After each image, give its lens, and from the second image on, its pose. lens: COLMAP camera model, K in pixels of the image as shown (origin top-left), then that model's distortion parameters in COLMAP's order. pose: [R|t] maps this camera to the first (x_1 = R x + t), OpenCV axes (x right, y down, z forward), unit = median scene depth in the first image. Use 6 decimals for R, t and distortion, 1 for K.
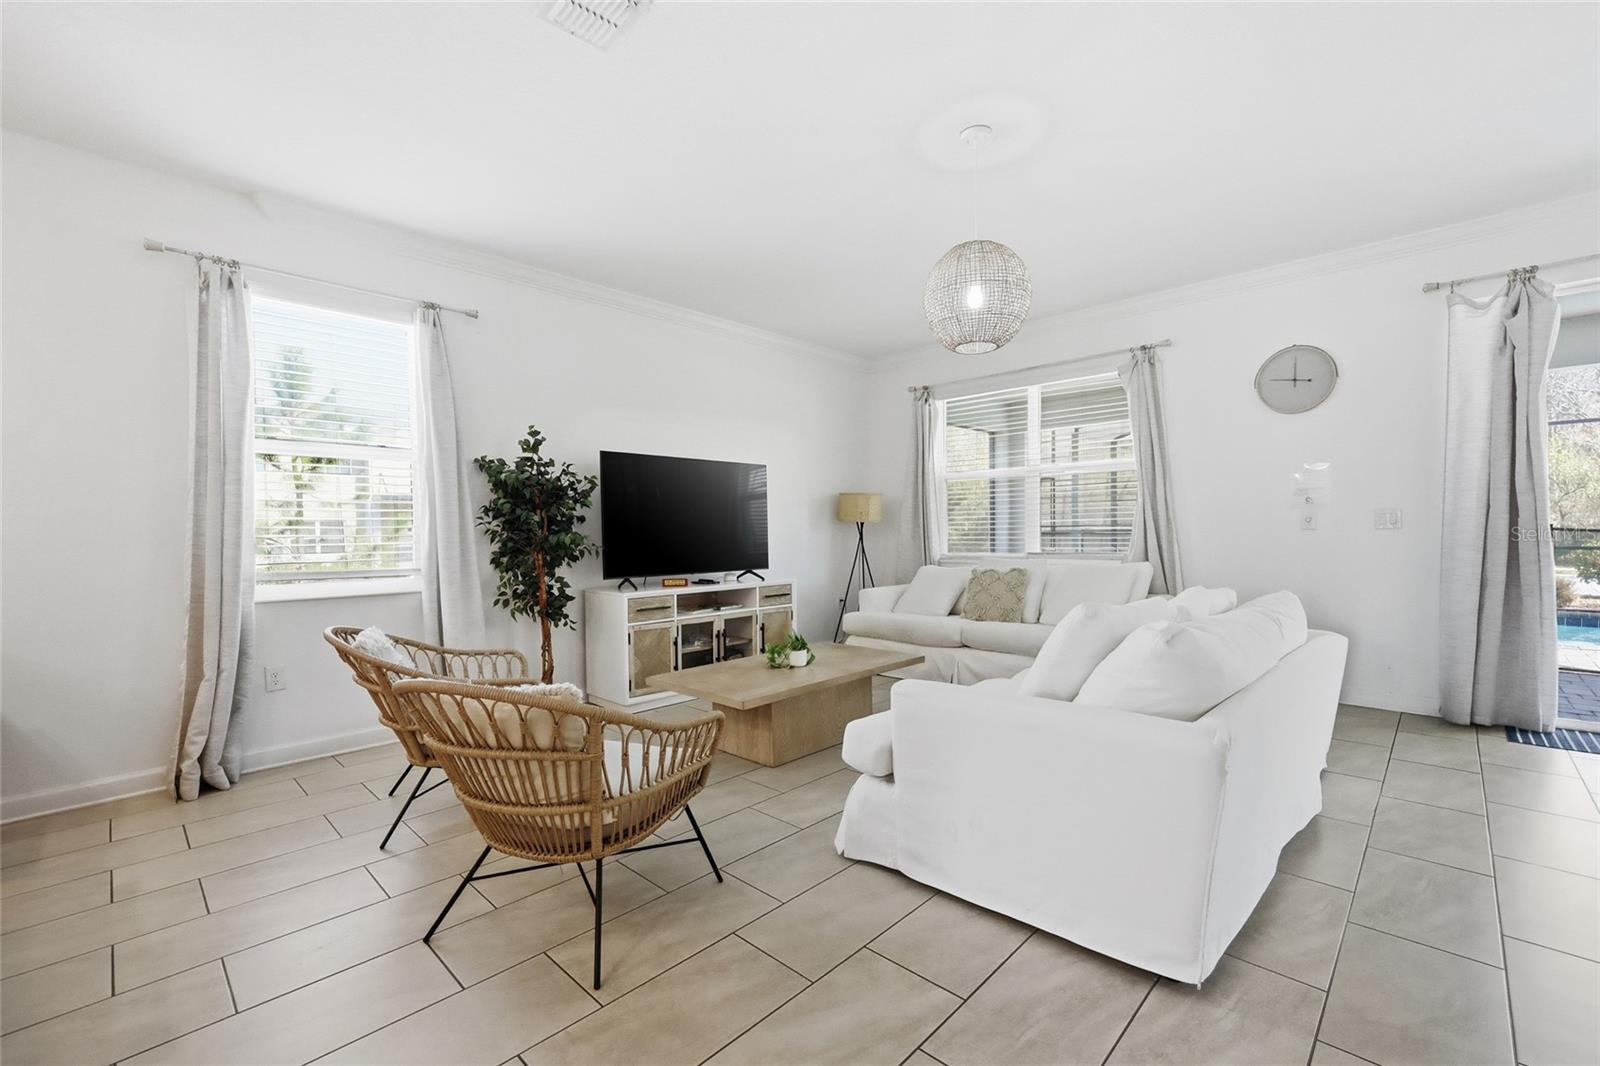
lens RADIAL K [[653.8, 0, 802.7], [0, 653.8, 541.1], [0, 0, 1]] dist [0.000749, 0.000046]
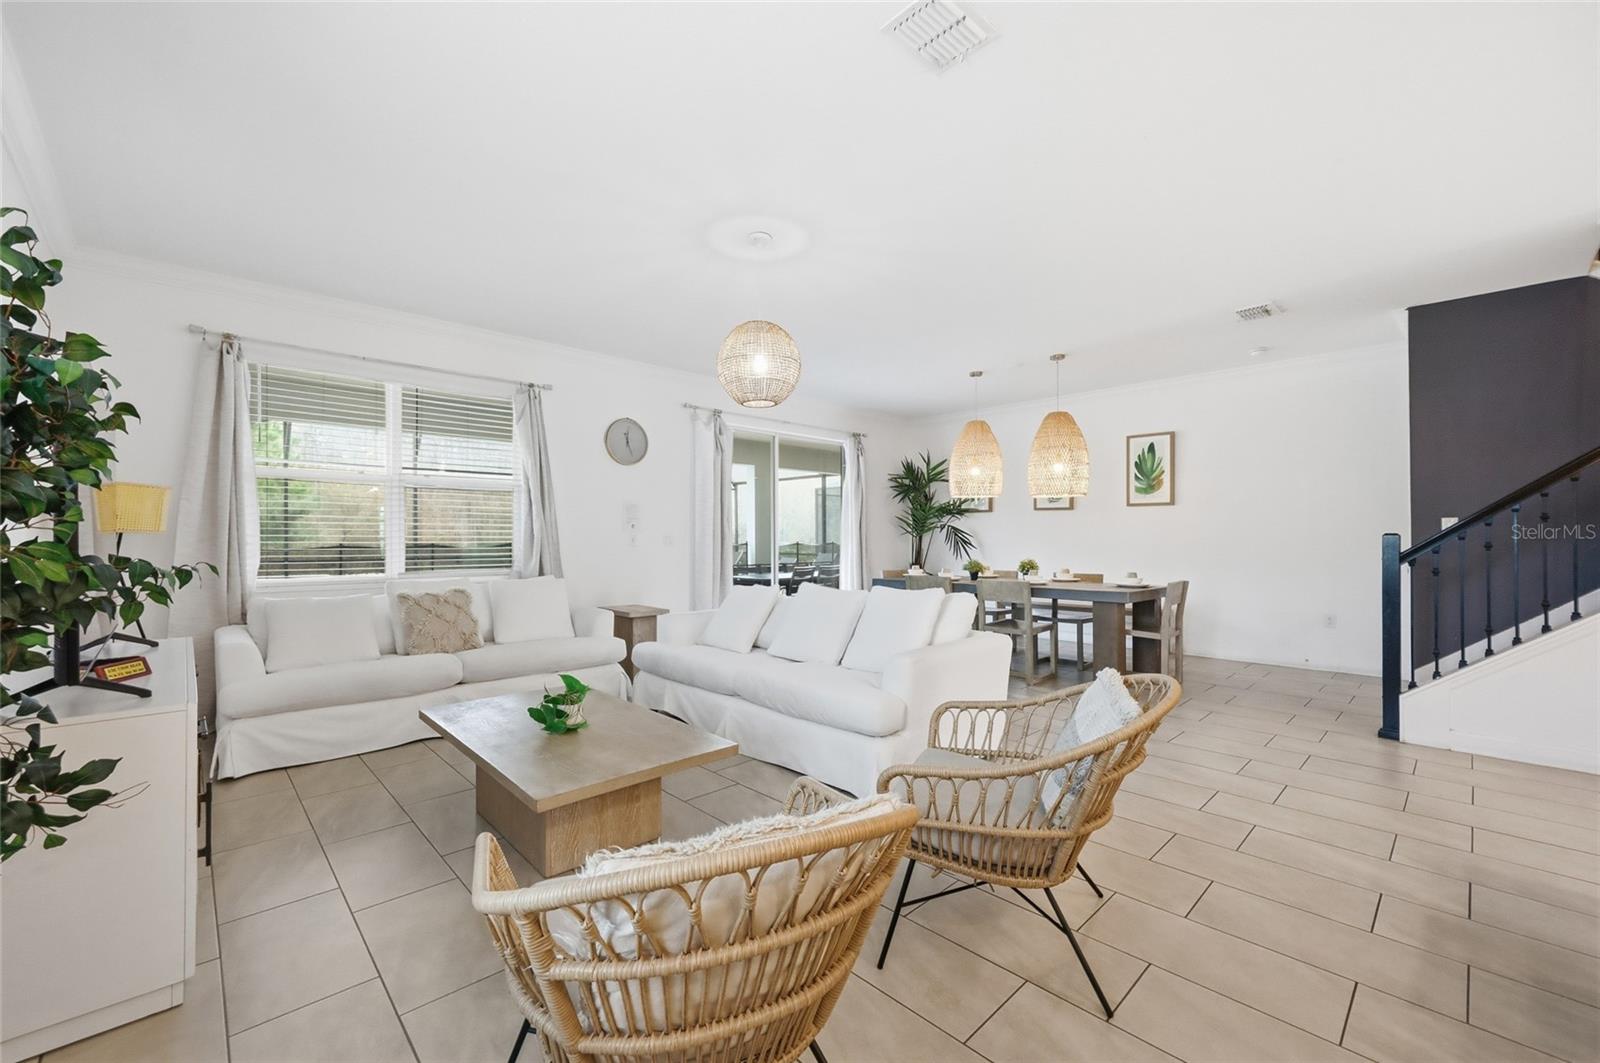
lens RADIAL K [[653.8, 0, 802.7], [0, 653.8, 539.6], [0, 0, 1]] dist [0.000749, 0.000046]
pose [[0.030366, 0.007399, 0.999511, -0.821006], [0.018788, 0.999792, -0.007971, -0.016640], [-0.999362, 0.019021, 0.030221, 0.714569]]
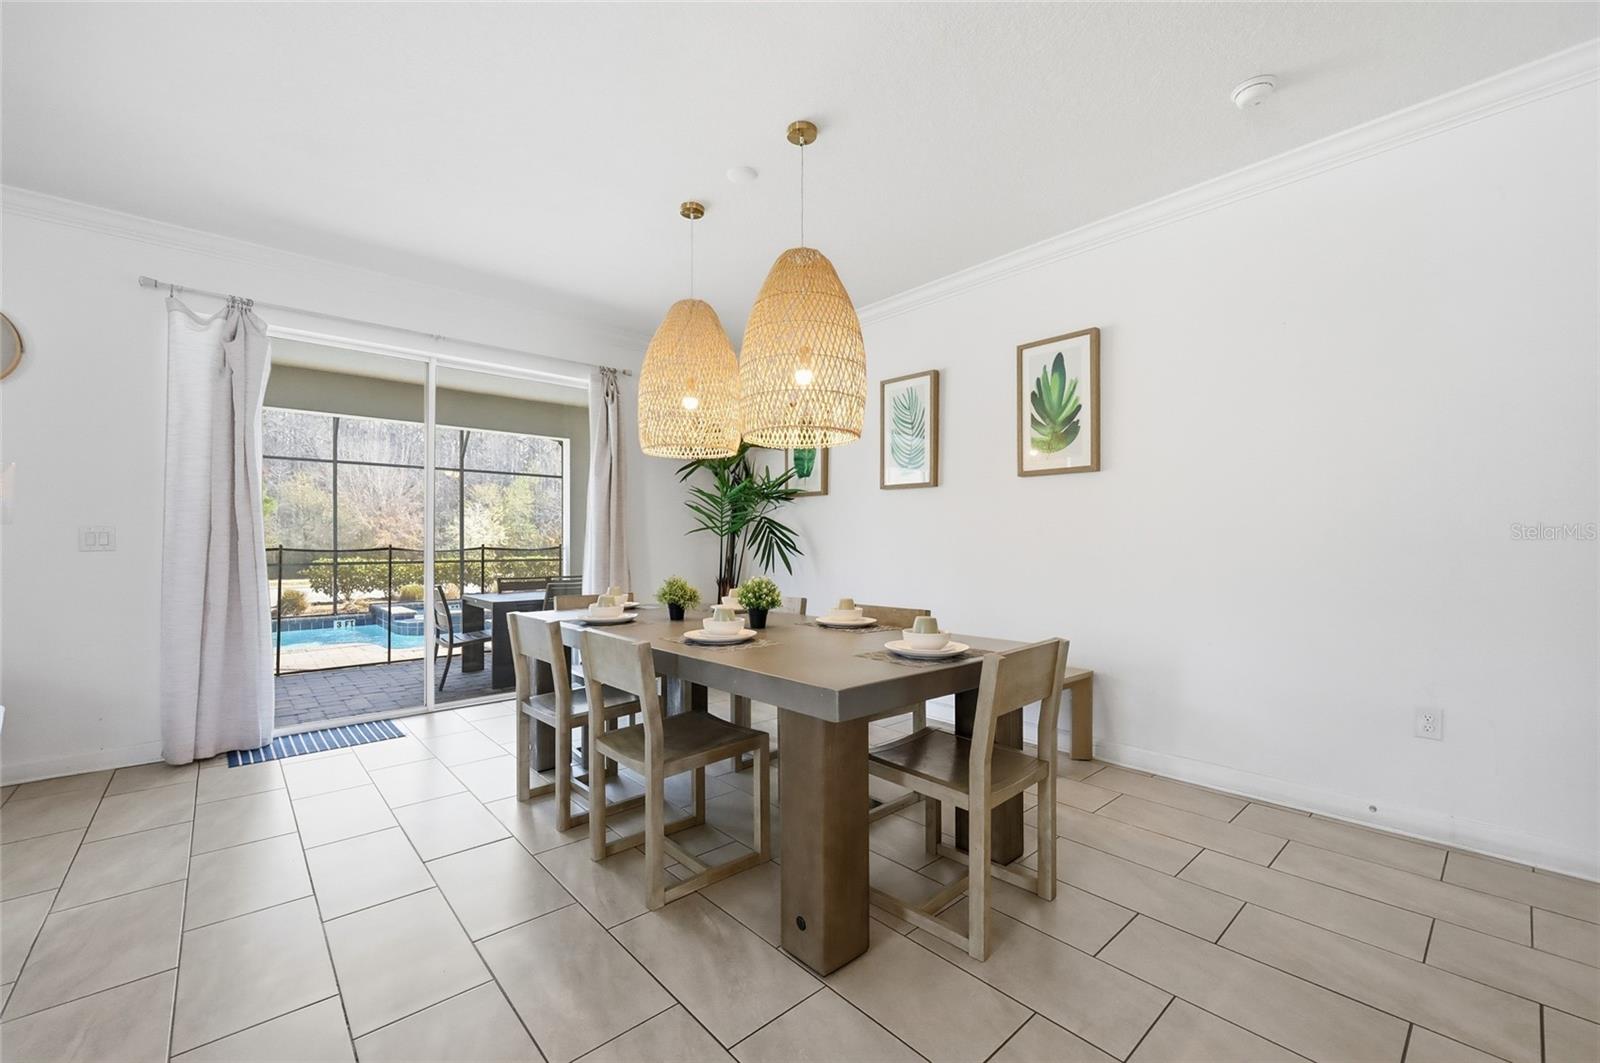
lens RADIAL K [[652.6, 0, 803.0], [0, 652.6, 544.8], [0, 0, 1]] dist [0.010795, 0.000158]
pose [[0.060502, 0.002472, 0.998165, 0.124262], [0.021361, 0.999765, -0.003771, -0.006324], [-0.997939, 0.021550, 0.060435, 0.064189]]
